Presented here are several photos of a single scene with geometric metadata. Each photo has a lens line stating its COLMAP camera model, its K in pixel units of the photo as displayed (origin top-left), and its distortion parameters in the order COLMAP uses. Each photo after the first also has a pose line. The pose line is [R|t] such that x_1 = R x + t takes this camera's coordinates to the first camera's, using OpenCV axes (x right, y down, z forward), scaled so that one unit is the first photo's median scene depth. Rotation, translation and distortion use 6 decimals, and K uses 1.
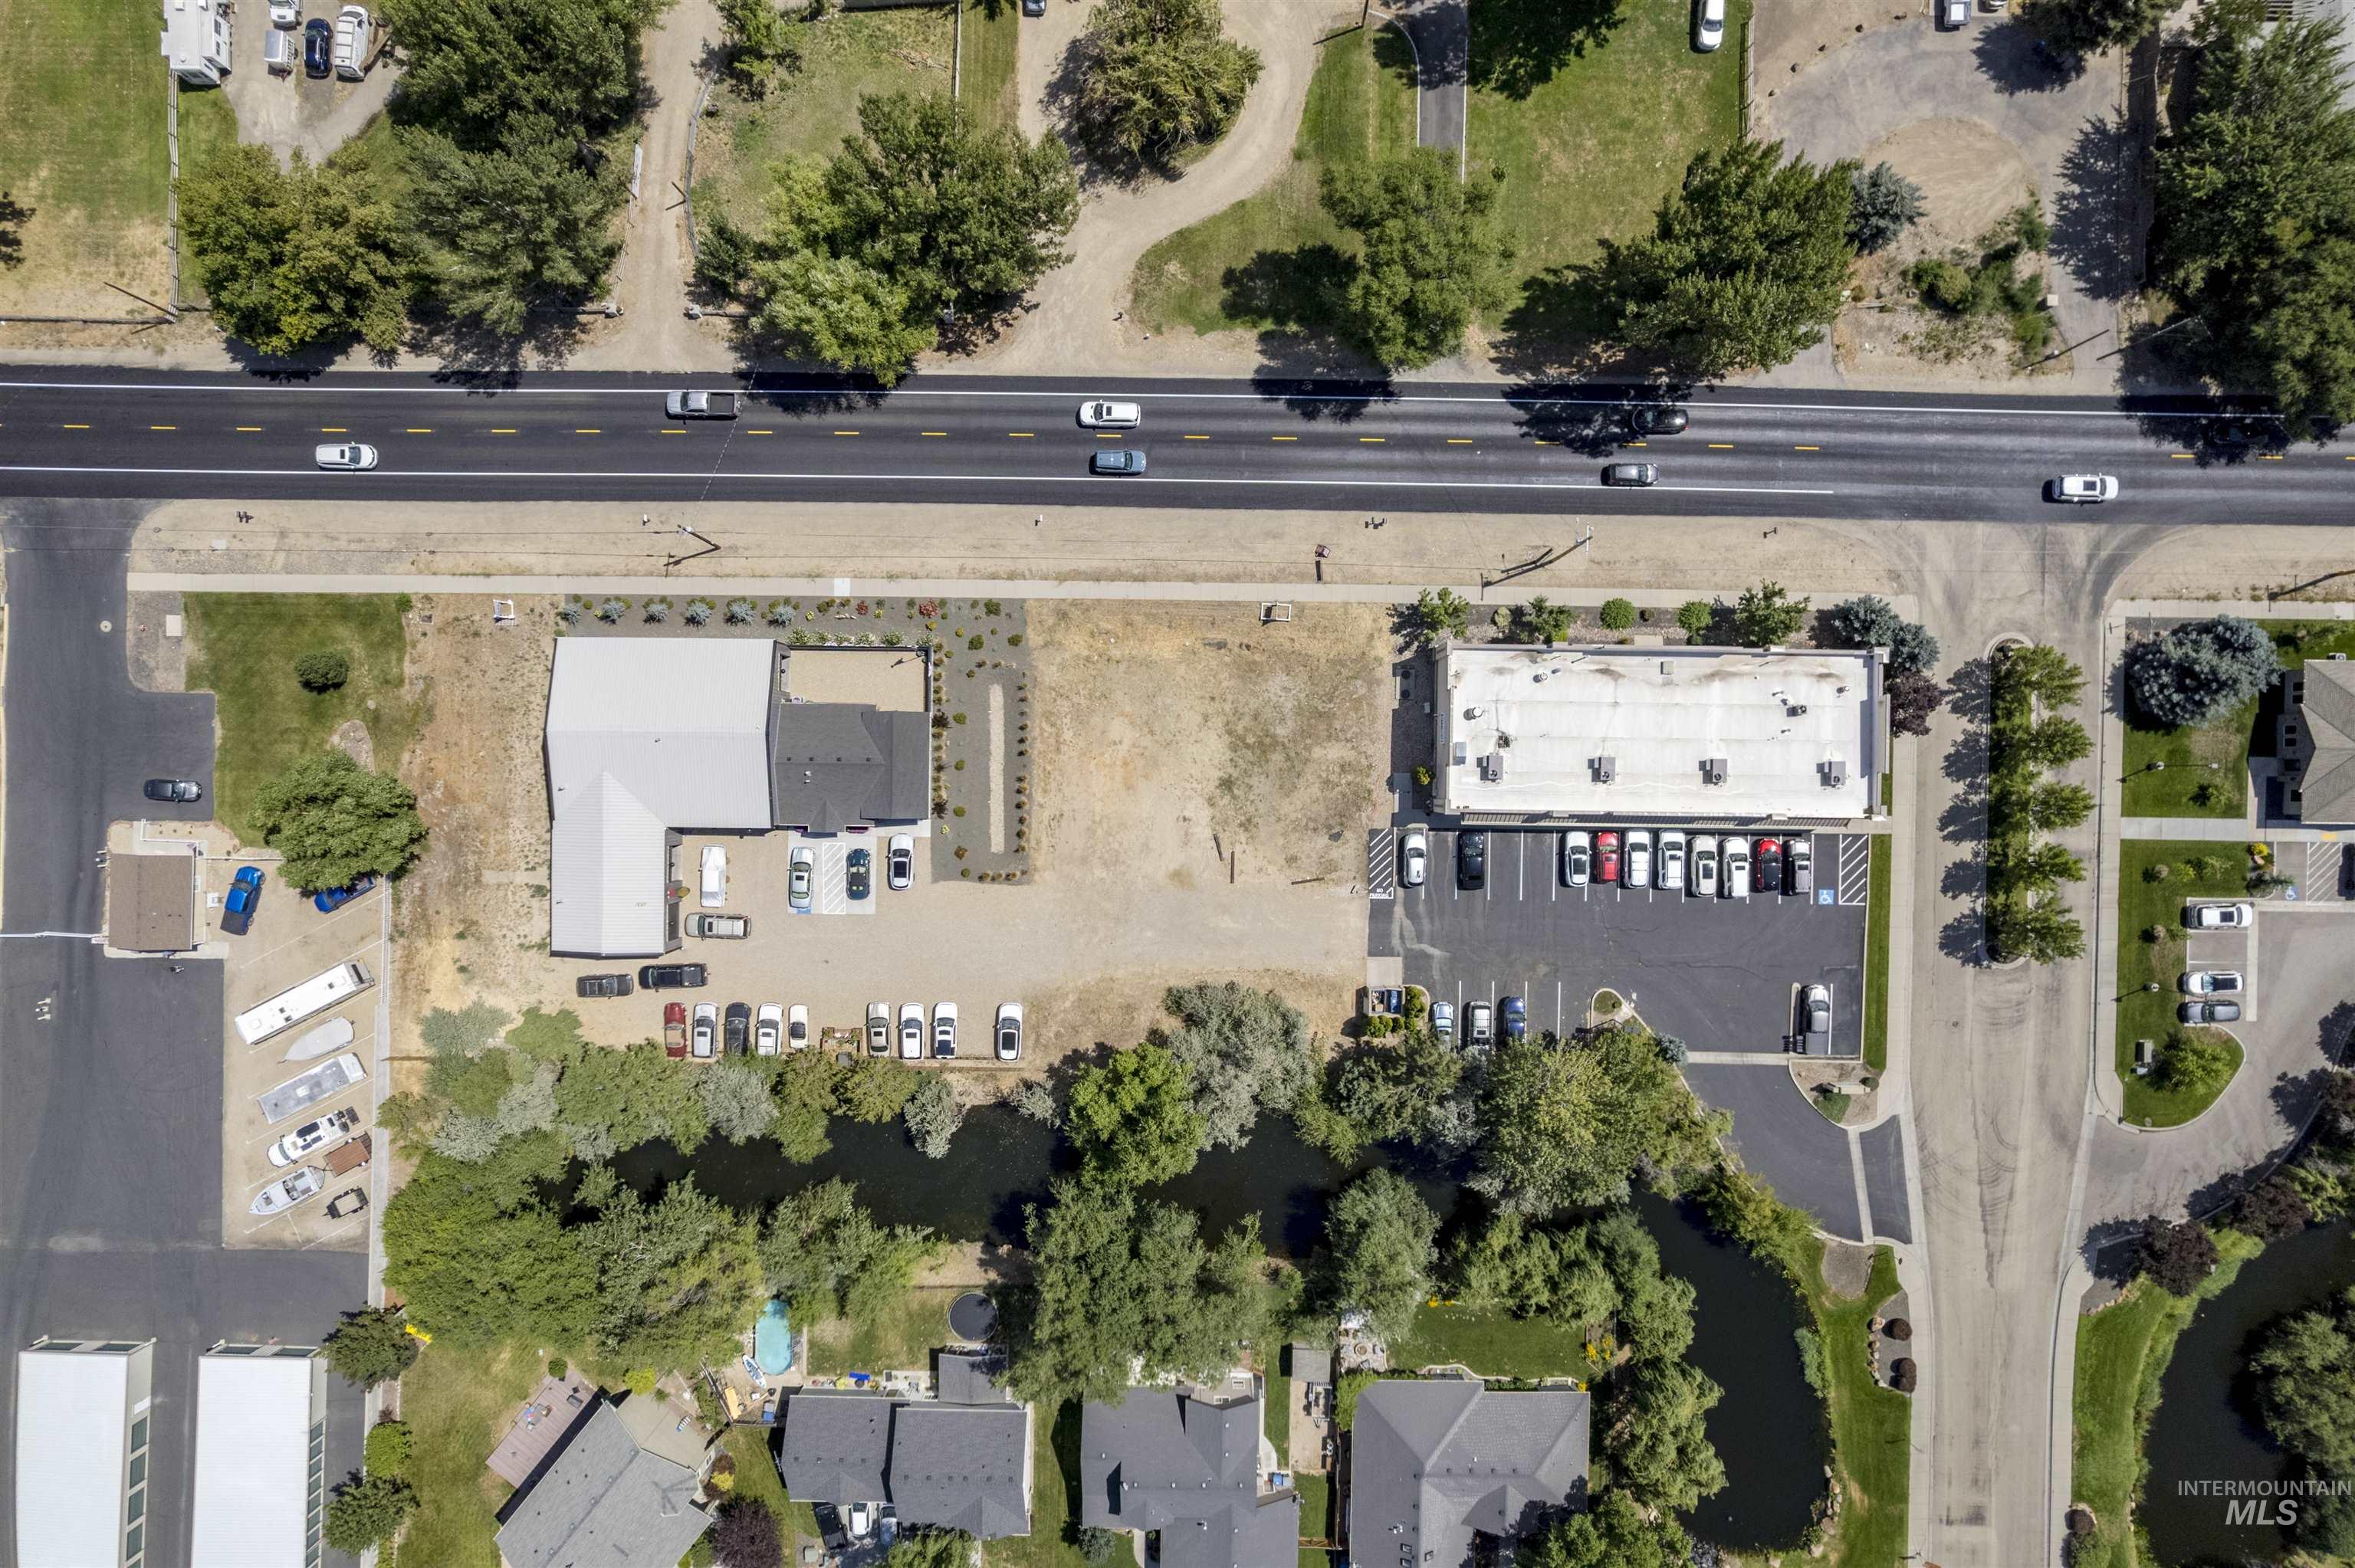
lens RADIAL K [[1504.7, 0, 1182.3], [0, 1504.7, 780.6], [0, 0, 1]] dist [-0.073148, 0.064749]
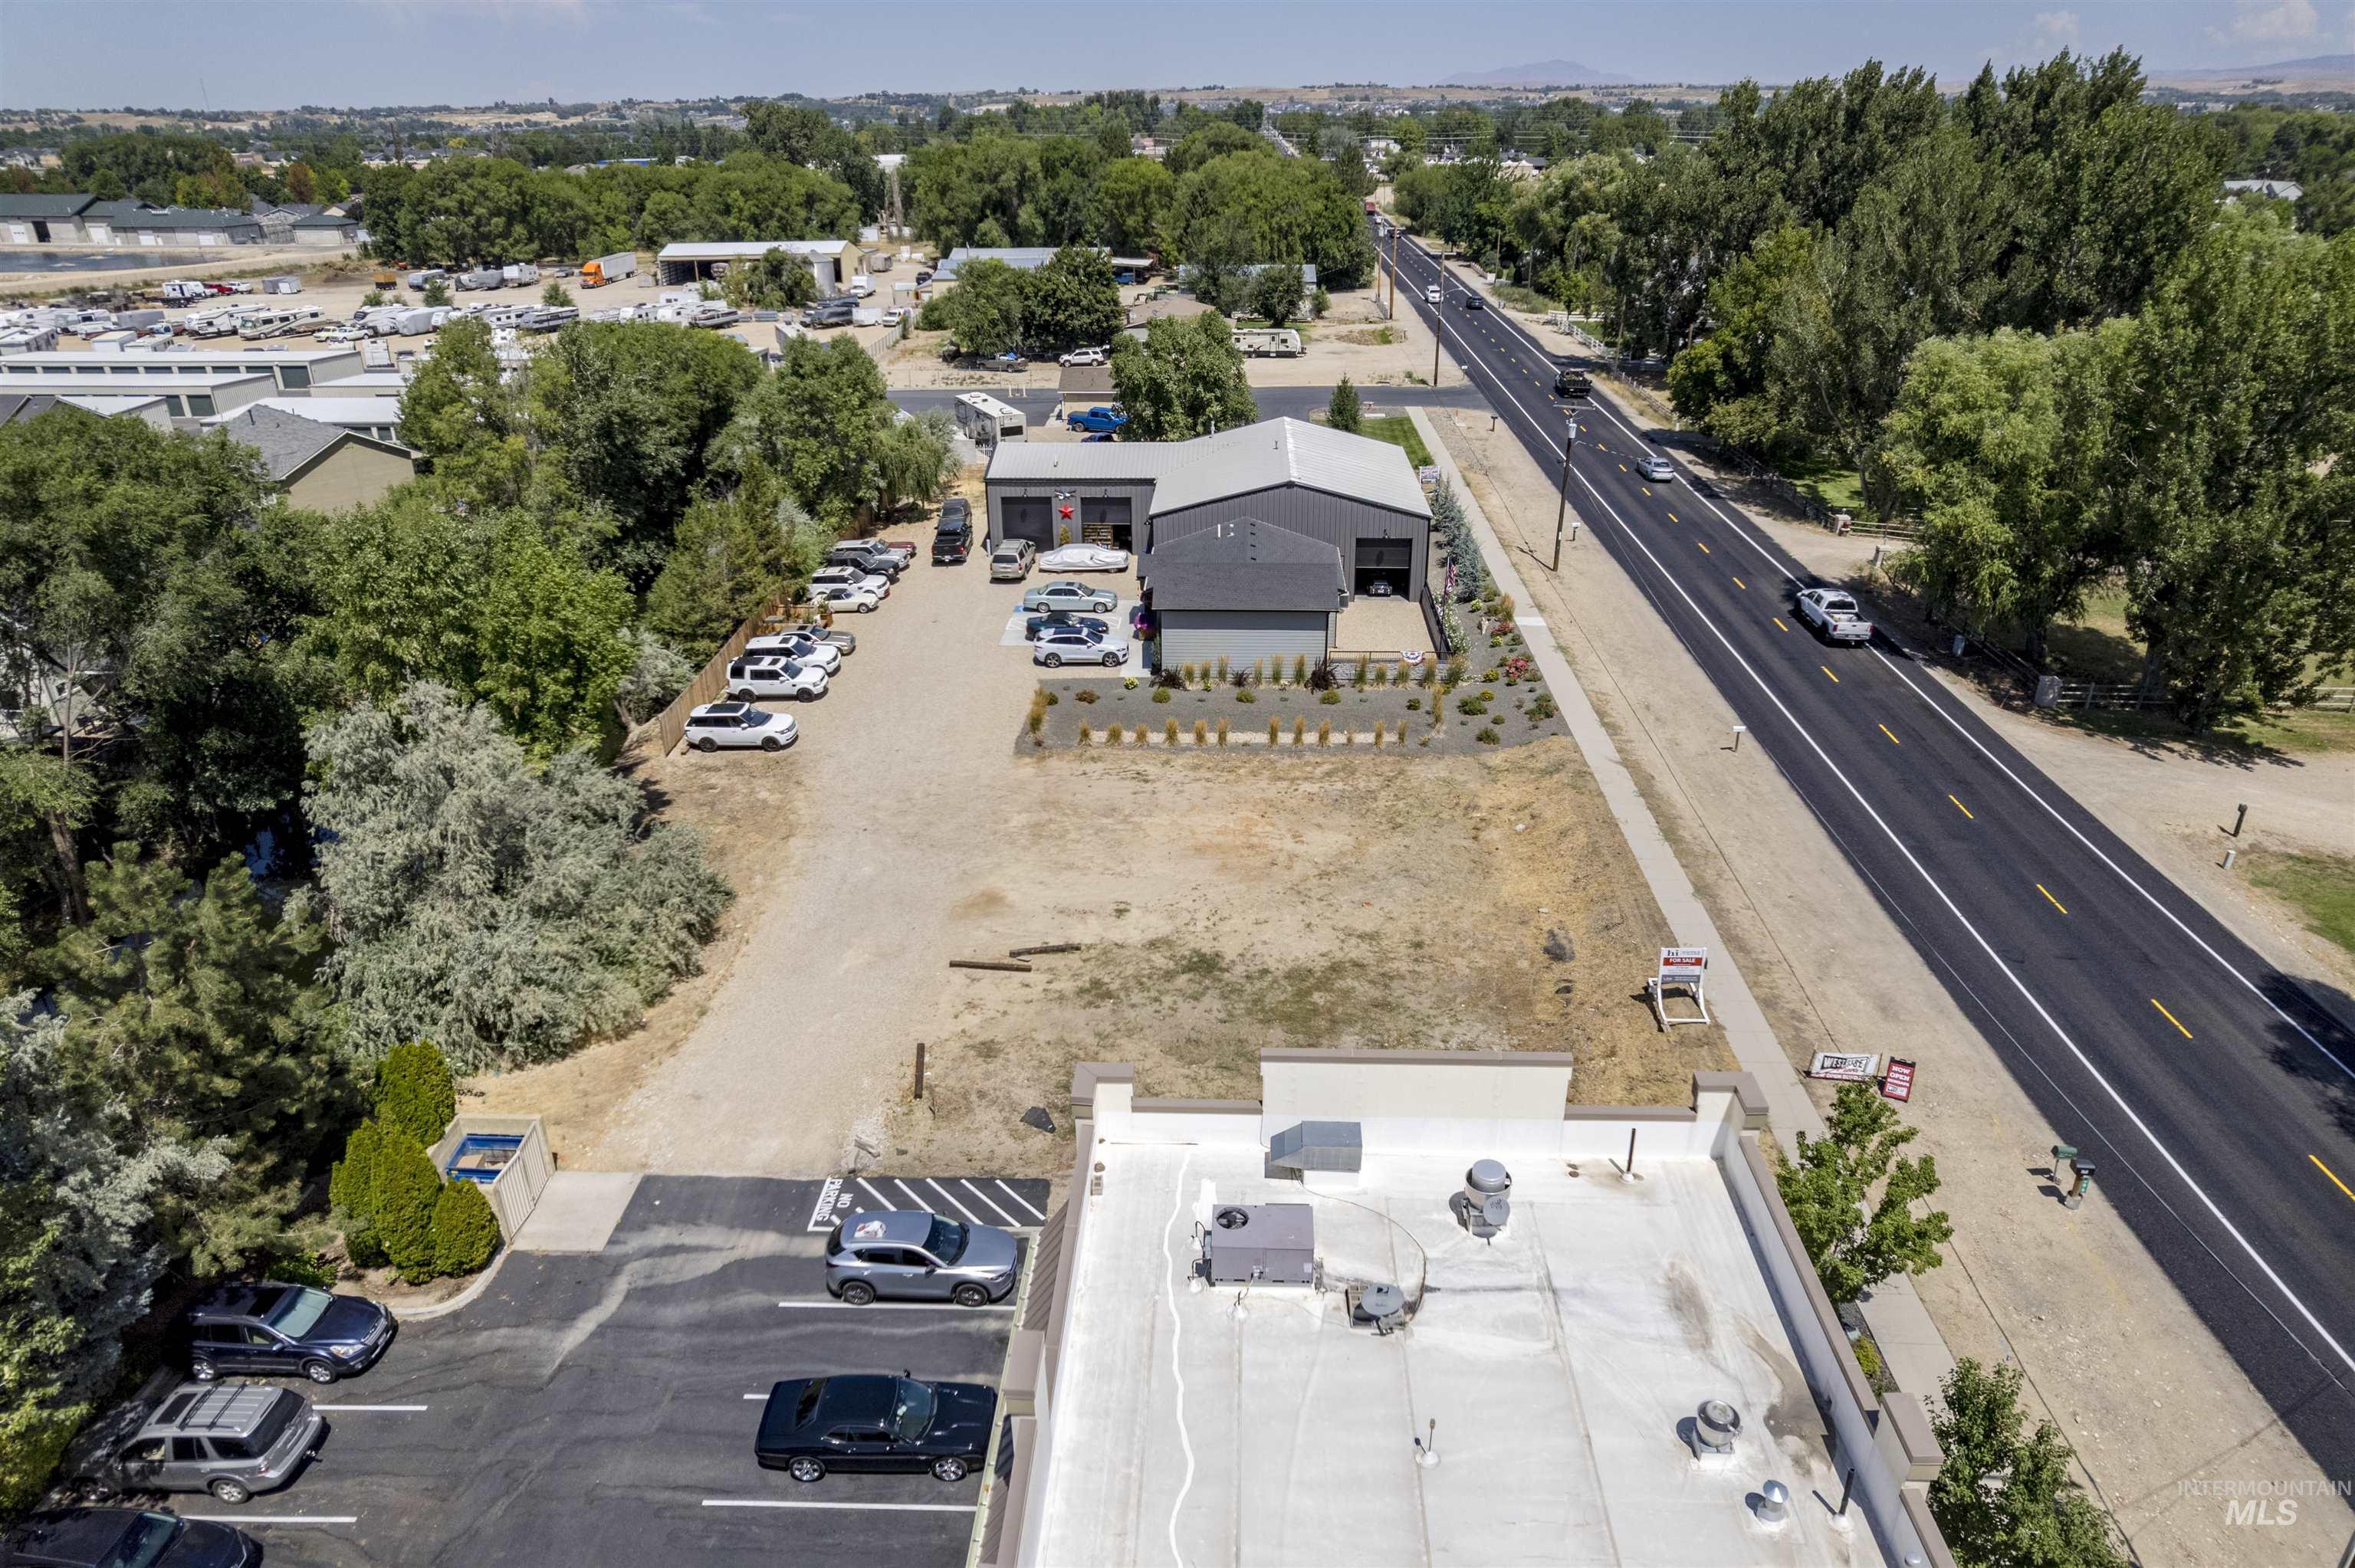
lens RADIAL K [[1504.7, 0, 1182.3], [0, 1504.7, 780.6], [0, 0, 1]] dist [-0.073148, 0.064749]
pose [[-0.029021, 0.417967, -0.907999, 0.368908], [-0.999579, -0.012184, 0.026339, -0.001842], [-0.000054, 0.908381, 0.418145, 0.799786]]
